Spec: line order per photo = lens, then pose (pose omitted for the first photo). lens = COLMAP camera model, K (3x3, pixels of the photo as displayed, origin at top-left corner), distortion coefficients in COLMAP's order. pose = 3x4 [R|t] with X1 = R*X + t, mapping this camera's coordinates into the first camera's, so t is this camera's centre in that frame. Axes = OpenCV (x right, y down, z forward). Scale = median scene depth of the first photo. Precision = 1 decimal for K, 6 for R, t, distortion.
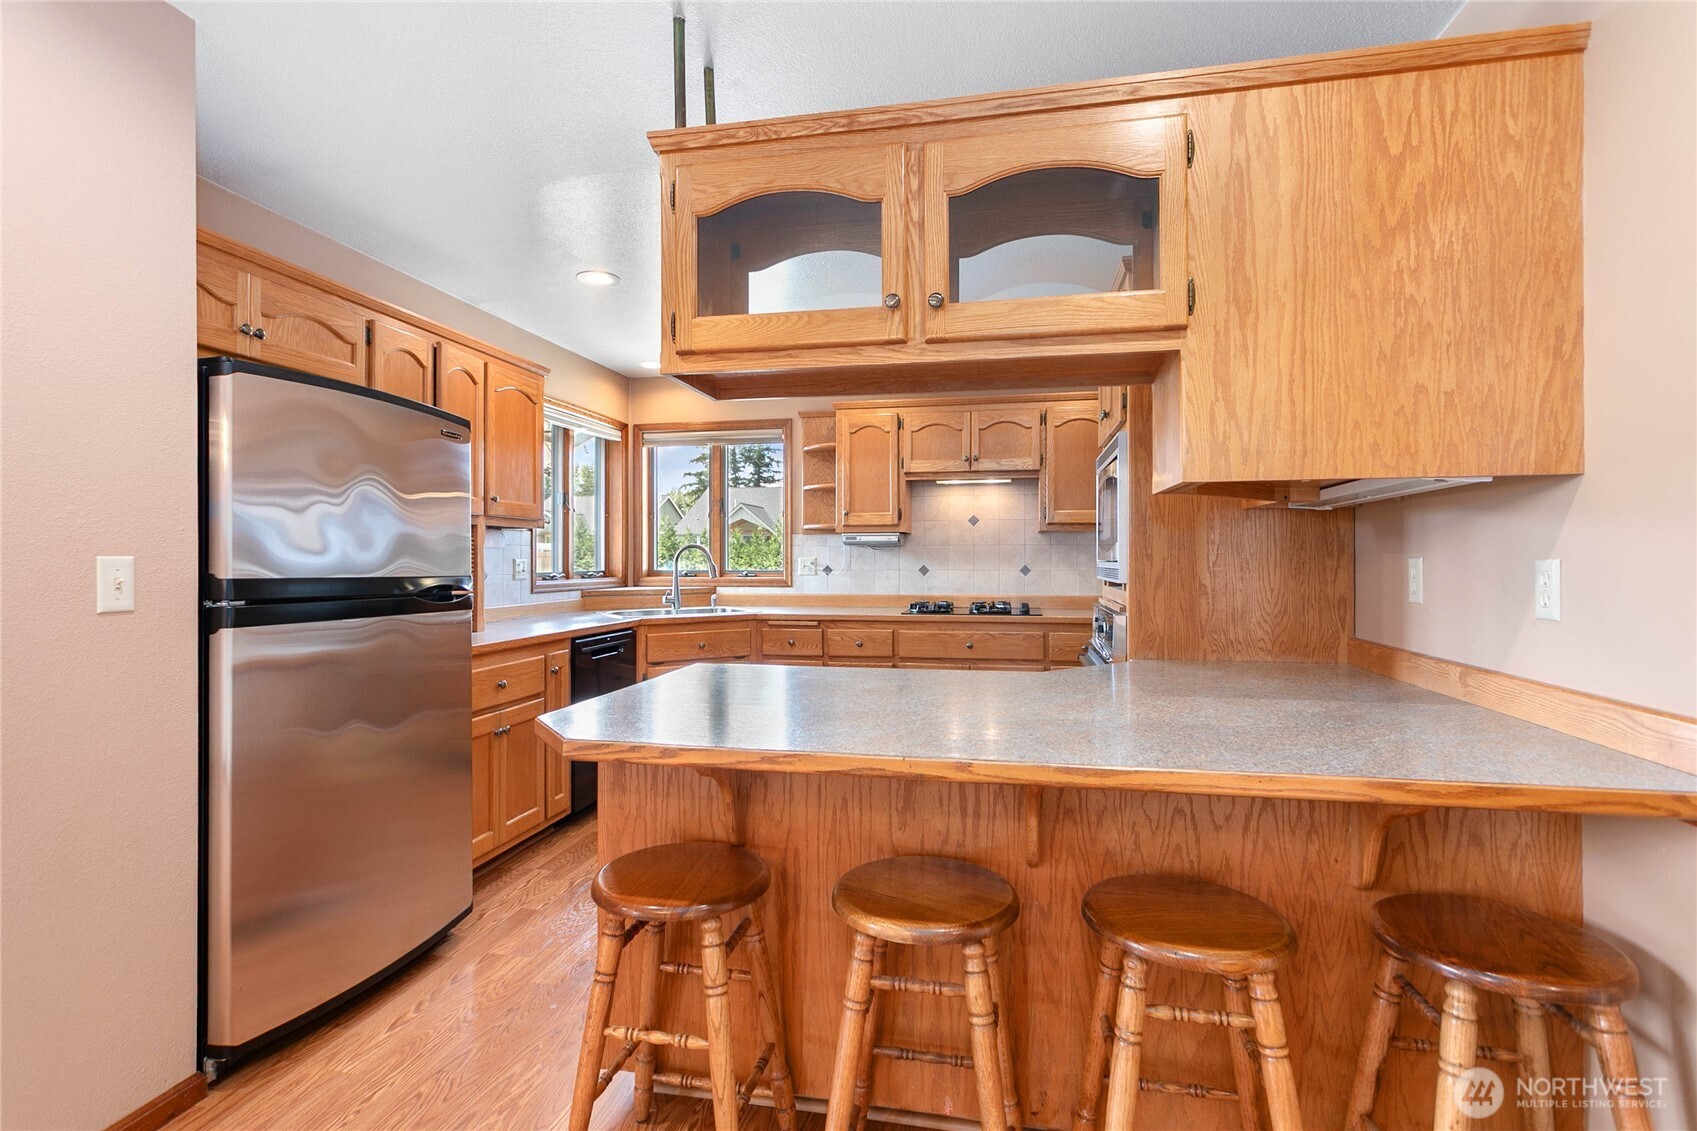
lens RADIAL K [[803.9, 0, 851.8], [0, 803.9, 559.0], [0, 0, 1]] dist [0.003949, 0.001761]
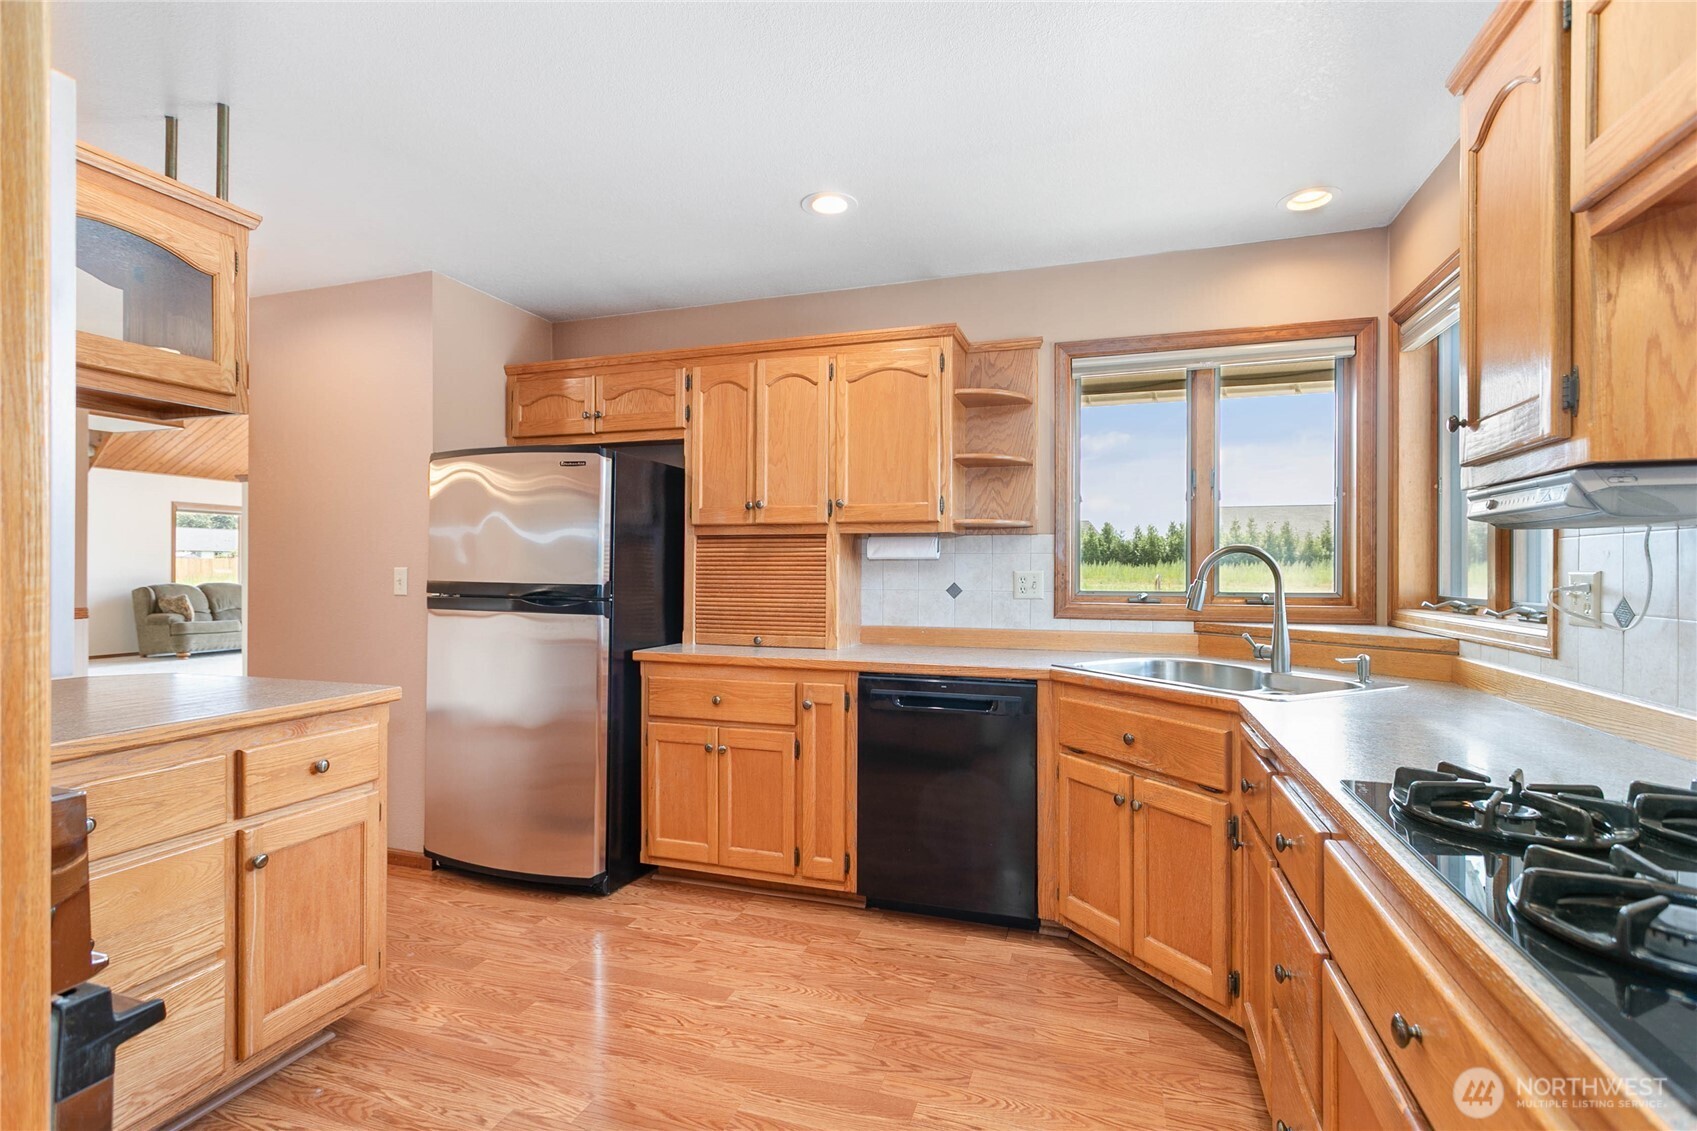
lens RADIAL K [[803.9, 0, 844.2], [0, 803.9, 561.5], [0, 0, 1]] dist [0.003949, 0.001761]
pose [[-0.127765, -0.003588, -0.991798, 0.825561], [-0.002808, 0.999991, -0.003256, -0.013365], [0.991800, 0.002369, -0.127774, 2.064388]]
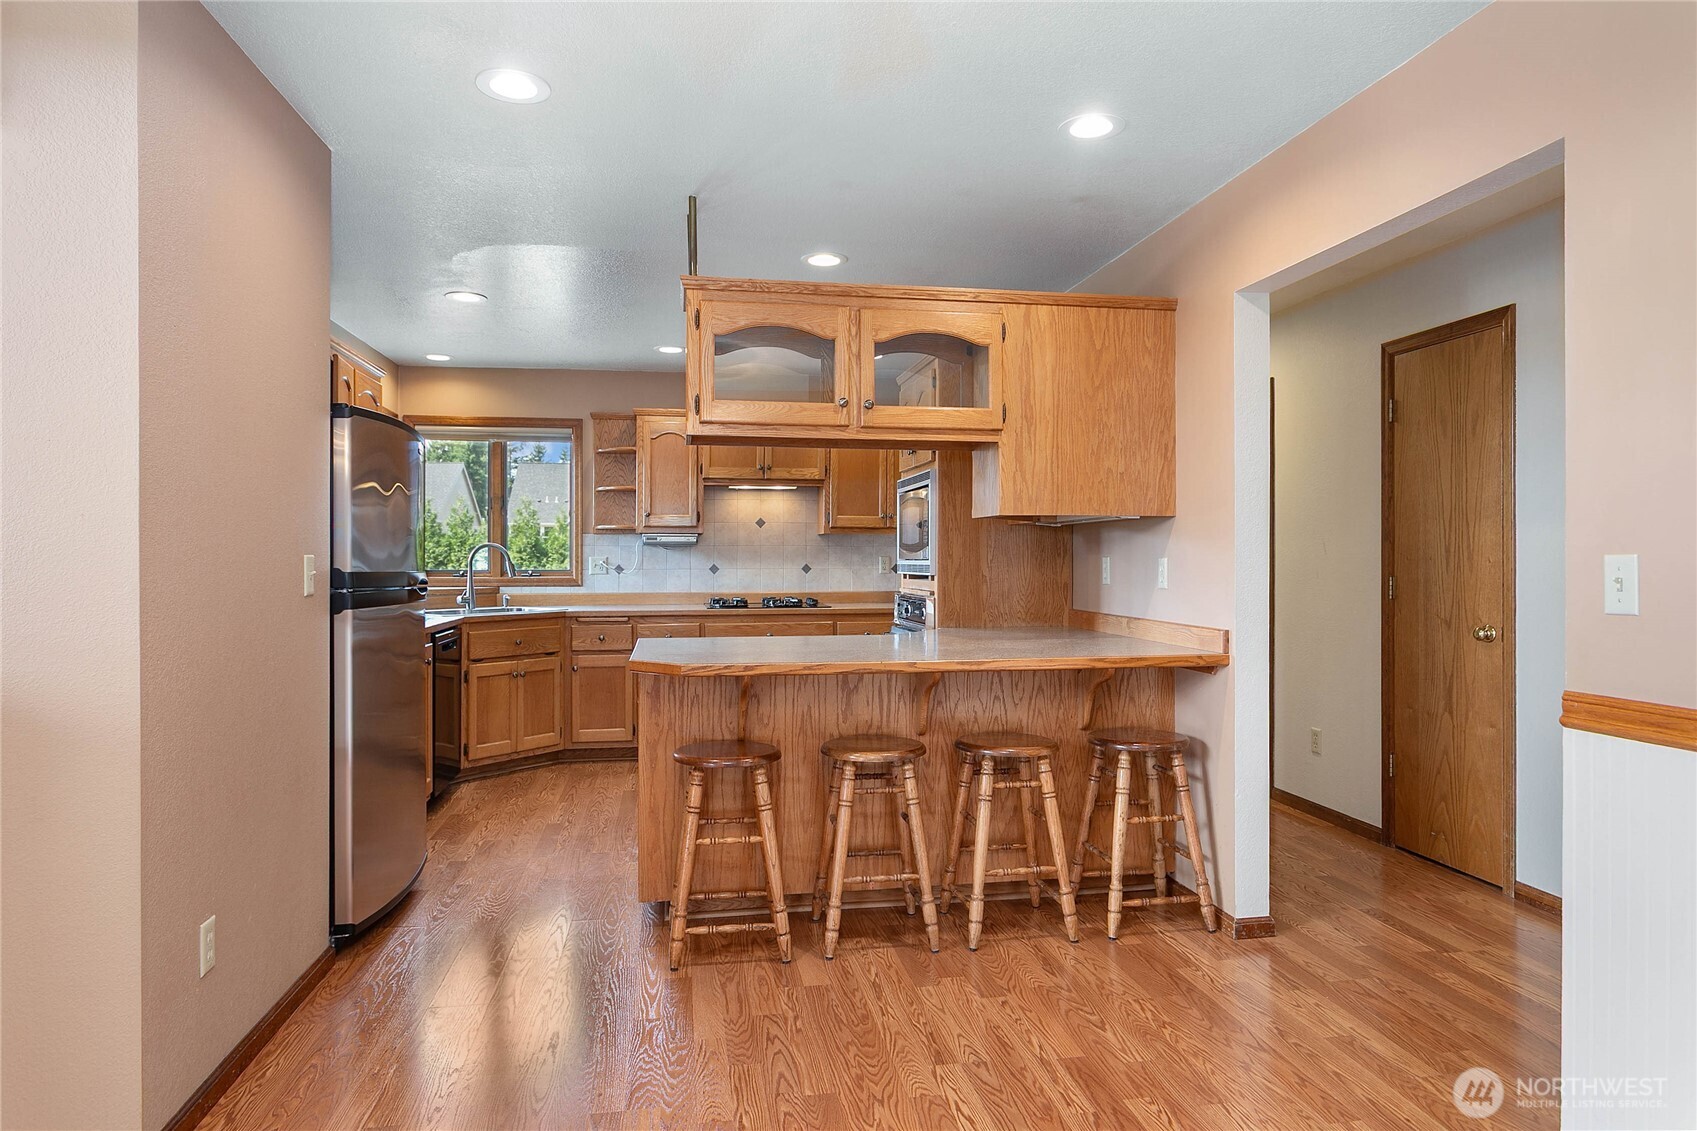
lens RADIAL K [[1036.8, 0, 848.0], [0, 1036.8, 565.6], [0, 0, 1]] dist [-0.006912, -0.000366]
pose [[0.931135, -0.001552, 0.364672, -0.632479], [-0.000569, 0.999984, 0.005710, 0.004008], [-0.364675, -0.005524, 0.931118, -0.876117]]
